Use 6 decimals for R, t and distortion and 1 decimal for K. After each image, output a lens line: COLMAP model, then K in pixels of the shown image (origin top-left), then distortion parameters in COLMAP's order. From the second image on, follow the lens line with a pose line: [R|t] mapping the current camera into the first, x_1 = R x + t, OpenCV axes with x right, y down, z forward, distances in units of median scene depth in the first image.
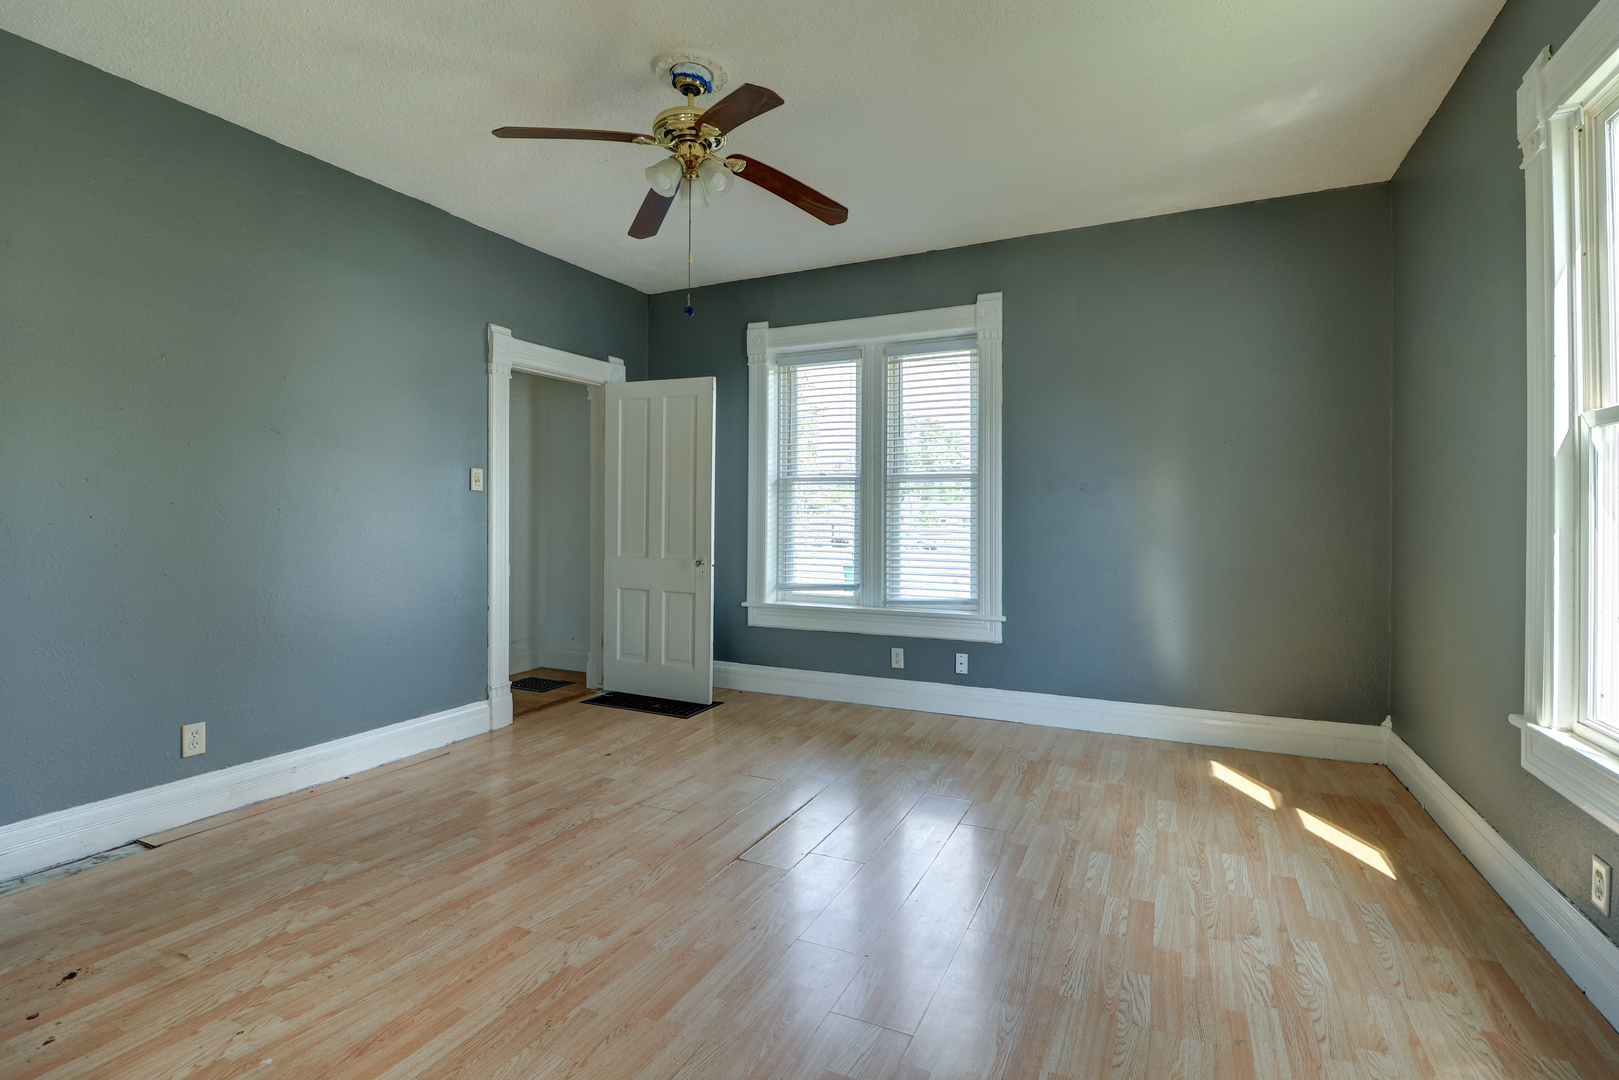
lens RADIAL K [[749.4, 0, 812.4], [0, 749.4, 527.5], [0, 0, 1]] dist [-0.011239, -0.005984]
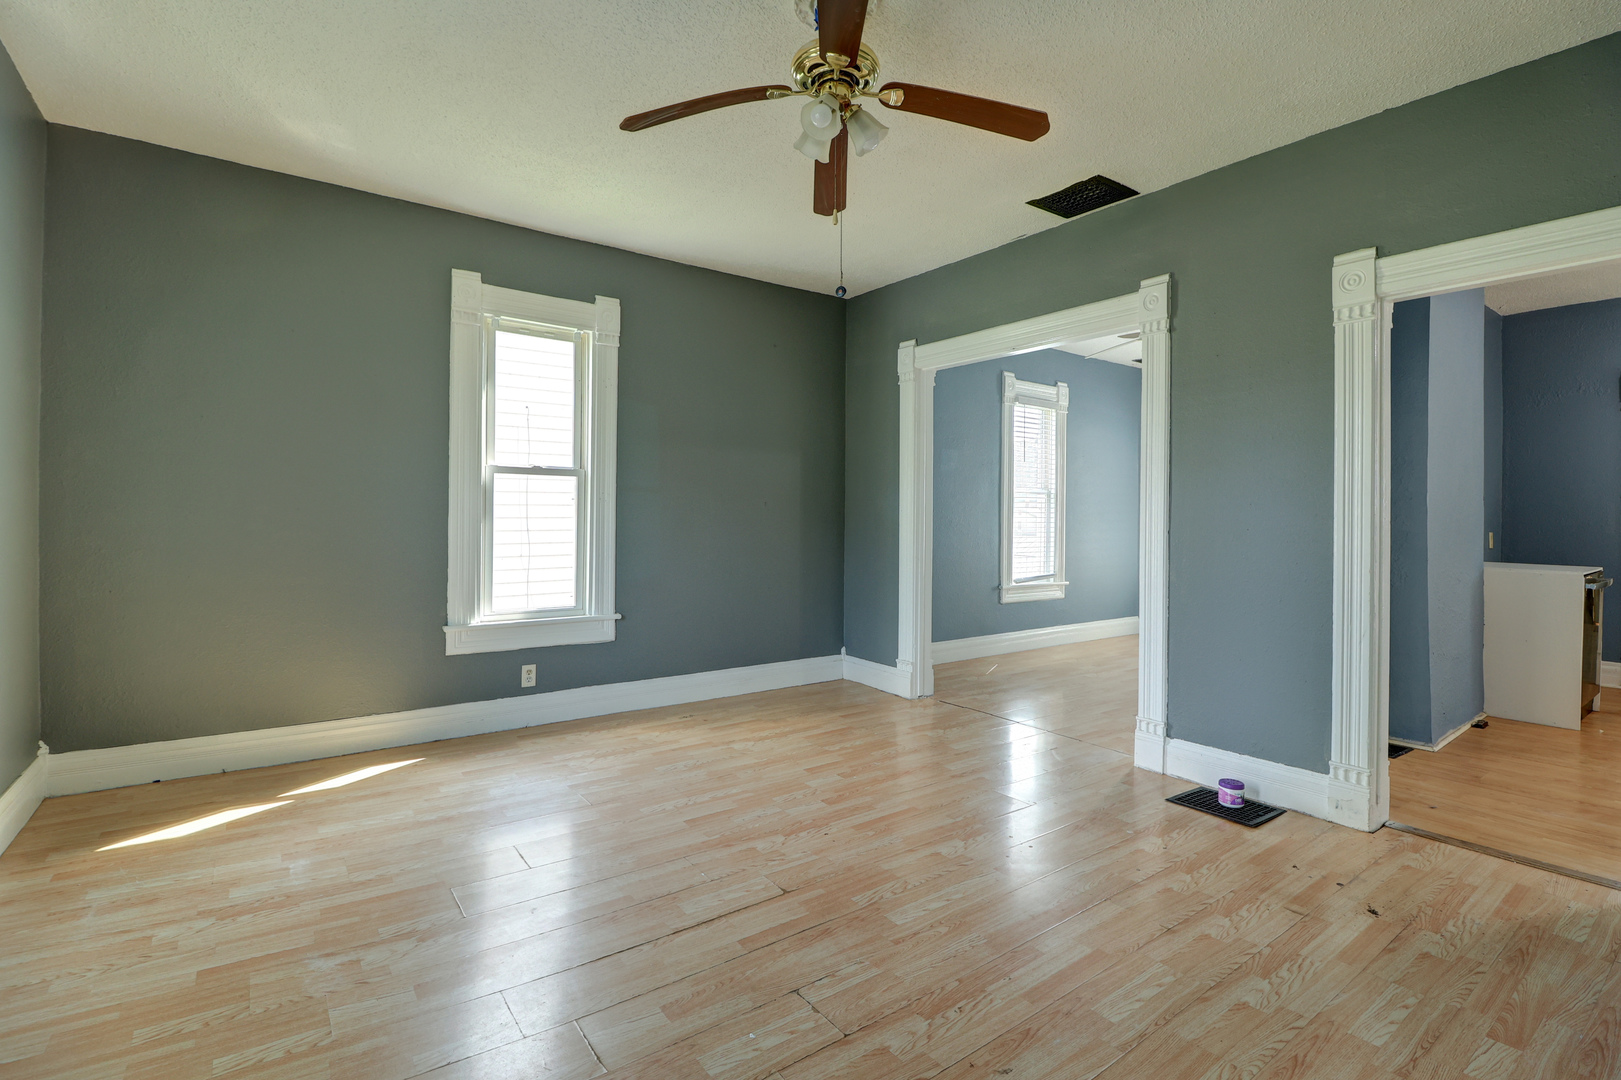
lens RADIAL K [[750.3, 0, 810.0], [0, 750.3, 526.1], [0, 0, 1]] dist [-0.011239, -0.005984]
pose [[-0.876452, -0.015582, 0.481236, -0.619236], [-0.005418, 0.999732, 0.022501, -0.030042], [-0.481458, 0.017114, -0.876302, 1.968960]]
